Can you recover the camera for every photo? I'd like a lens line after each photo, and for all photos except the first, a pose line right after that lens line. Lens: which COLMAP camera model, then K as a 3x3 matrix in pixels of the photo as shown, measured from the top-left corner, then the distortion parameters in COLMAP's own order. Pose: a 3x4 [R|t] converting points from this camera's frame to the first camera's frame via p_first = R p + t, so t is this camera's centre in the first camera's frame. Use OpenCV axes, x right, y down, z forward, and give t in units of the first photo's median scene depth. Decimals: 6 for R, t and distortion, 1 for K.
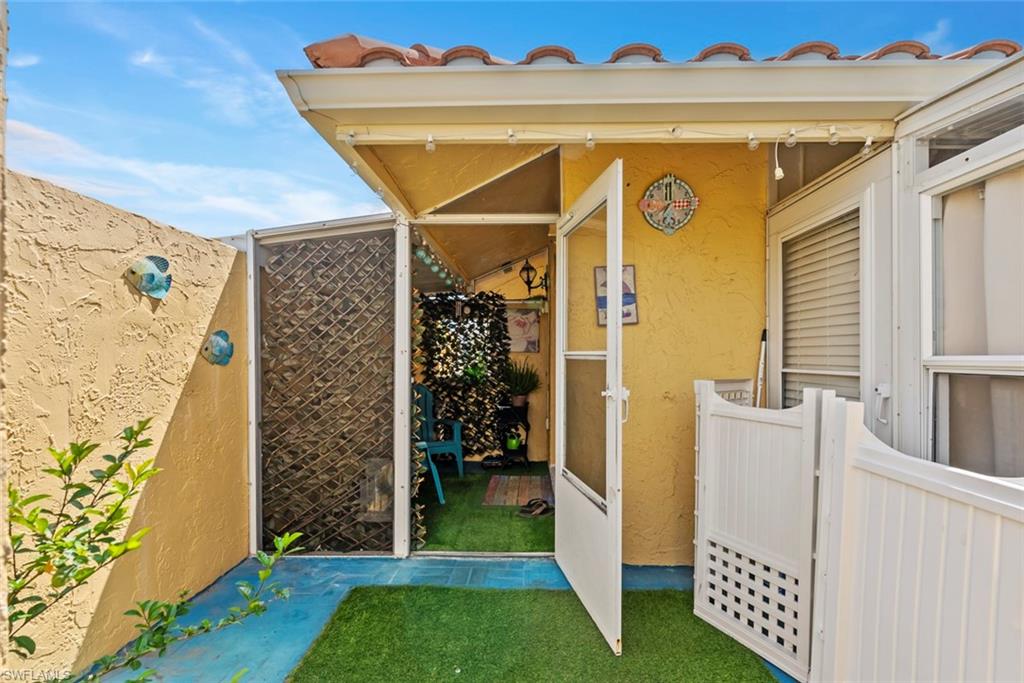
lens RADIAL K [[460.0, 0, 513.4], [0, 460.0, 346.5], [0, 0, 1]] dist [0.004534, -0.000216]
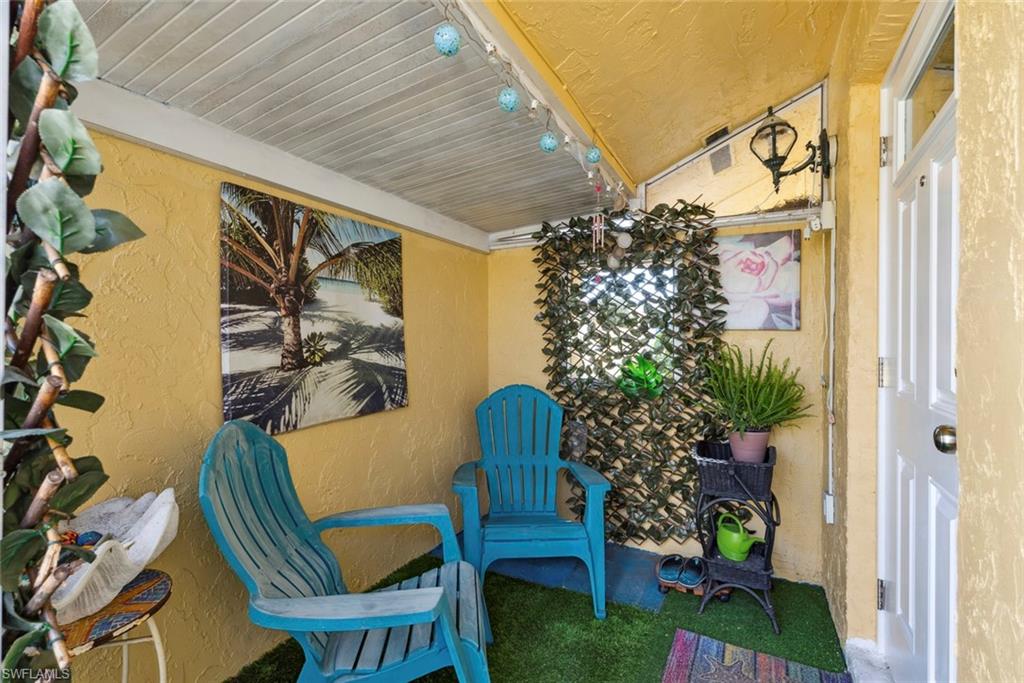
lens RADIAL K [[460.0, 0, 511.0], [0, 460.0, 337.8], [0, 0, 1]] dist [0.004534, -0.000216]
pose [[0.901032, -0.000107, -0.433752, -0.001127], [0.004263, 0.999954, 0.008608, 0.014938], [0.433731, -0.009606, 0.900991, 0.498534]]
